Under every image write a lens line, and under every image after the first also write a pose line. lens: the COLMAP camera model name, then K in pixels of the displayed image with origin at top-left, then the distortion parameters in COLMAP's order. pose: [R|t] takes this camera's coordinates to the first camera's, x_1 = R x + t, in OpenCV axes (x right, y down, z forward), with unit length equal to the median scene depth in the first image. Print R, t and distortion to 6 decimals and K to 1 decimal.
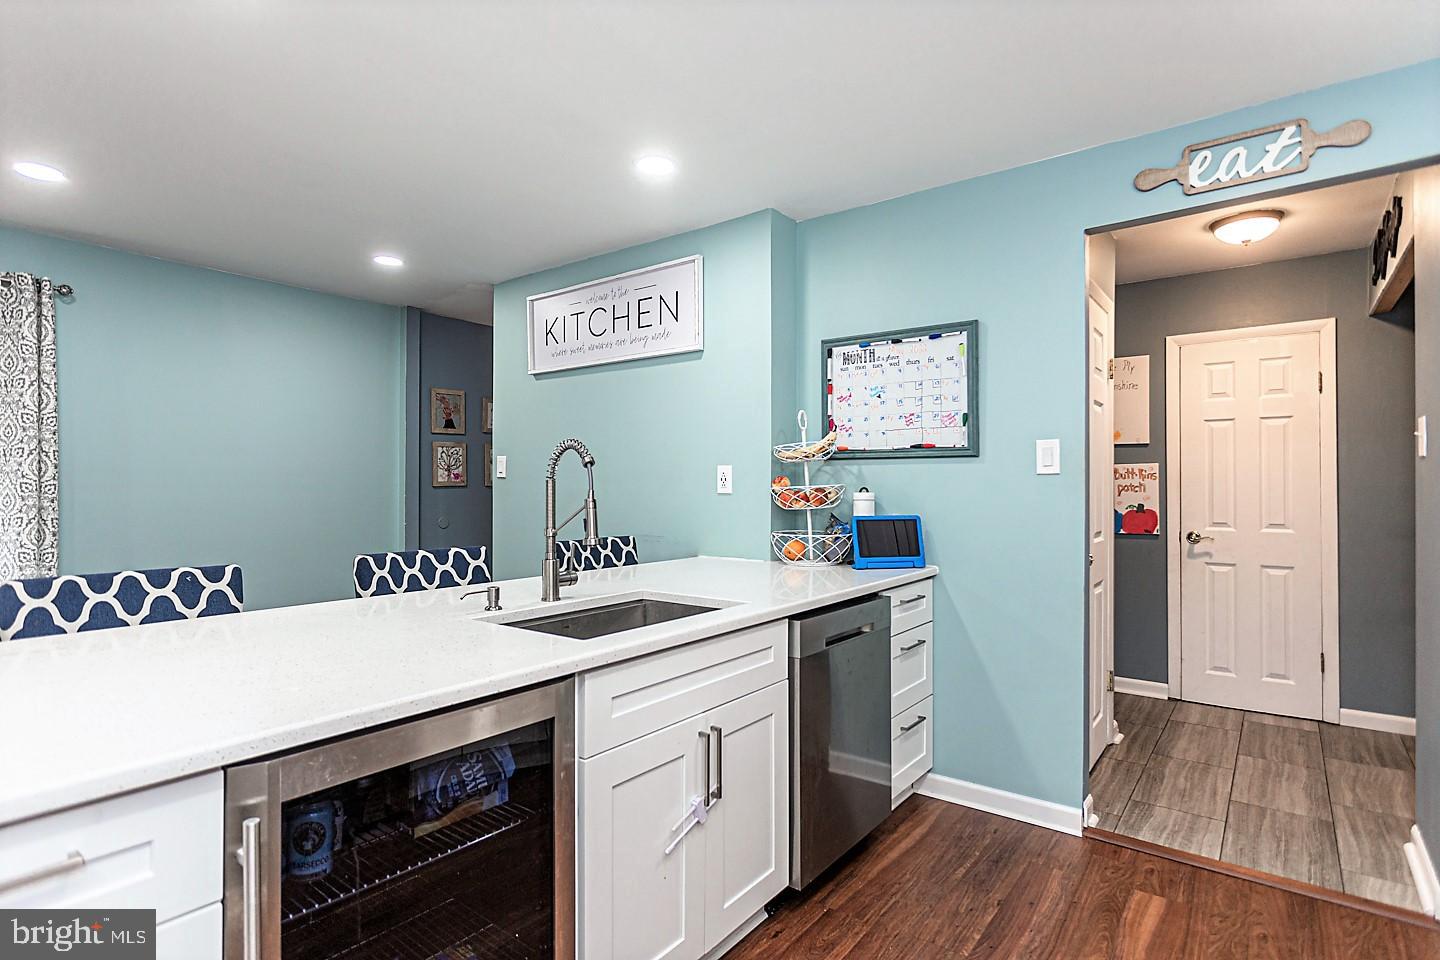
lens RADIAL K [[730.5, 0, 720.0], [0, 730.5, 480.0], [0, 0, 1]] dist [-0.001734, 0.001532]
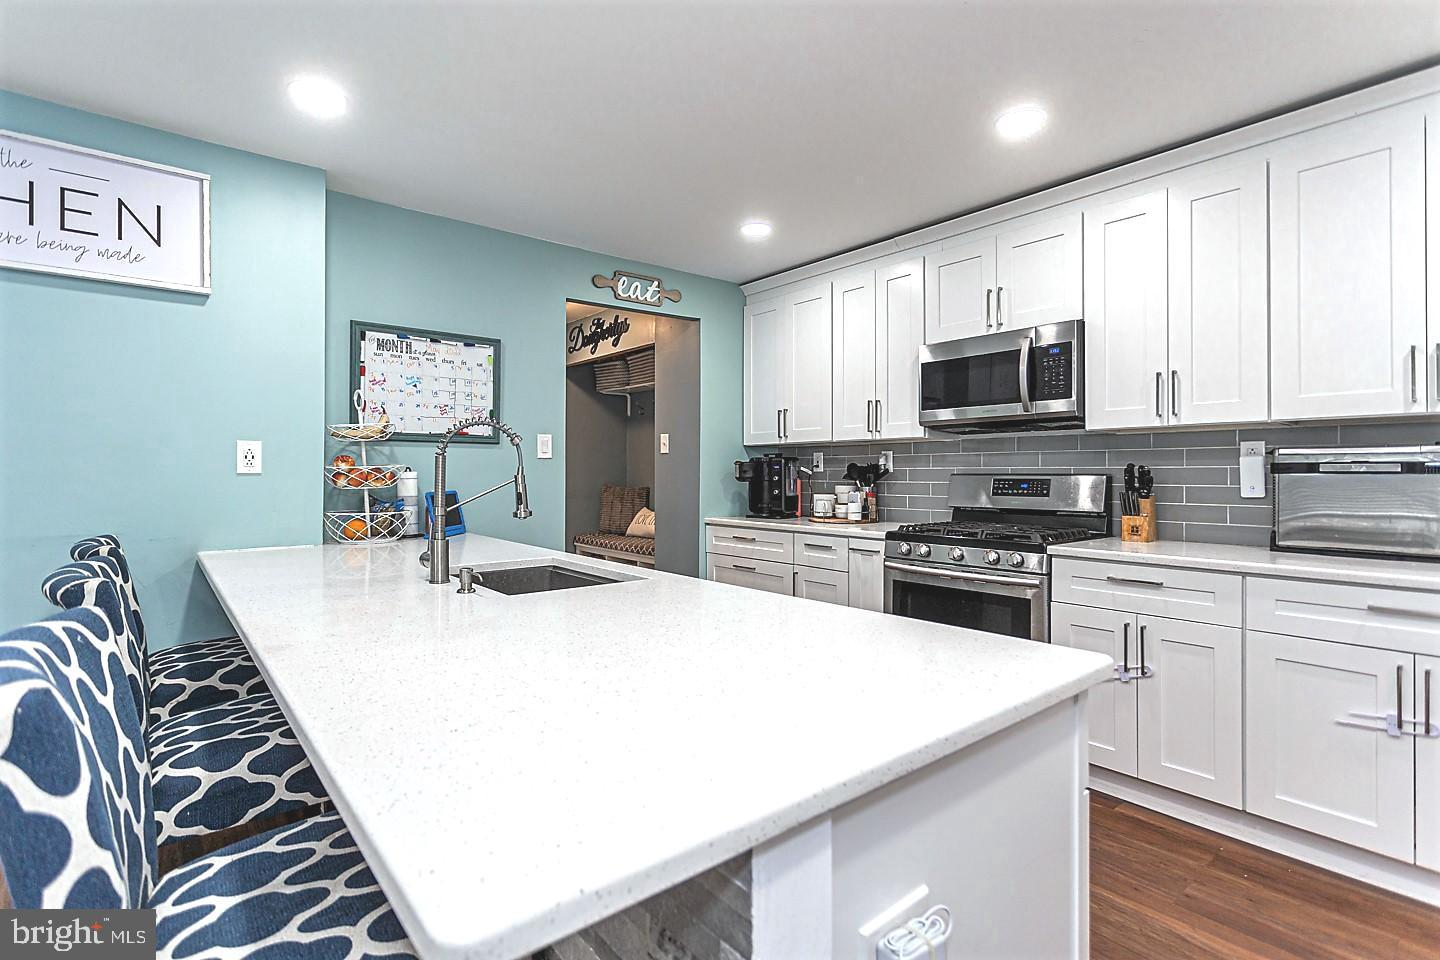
lens RADIAL K [[682.2, 0, 720.5], [0, 682.2, 475.9], [0, 0, 1]] dist [0.002791, 0.000808]
pose [[0.225853, -0.007238, 0.974135, -0.693910], [-0.008947, 0.999915, 0.009504, 0.009176], [-0.974120, -0.010862, 0.225769, 0.308501]]
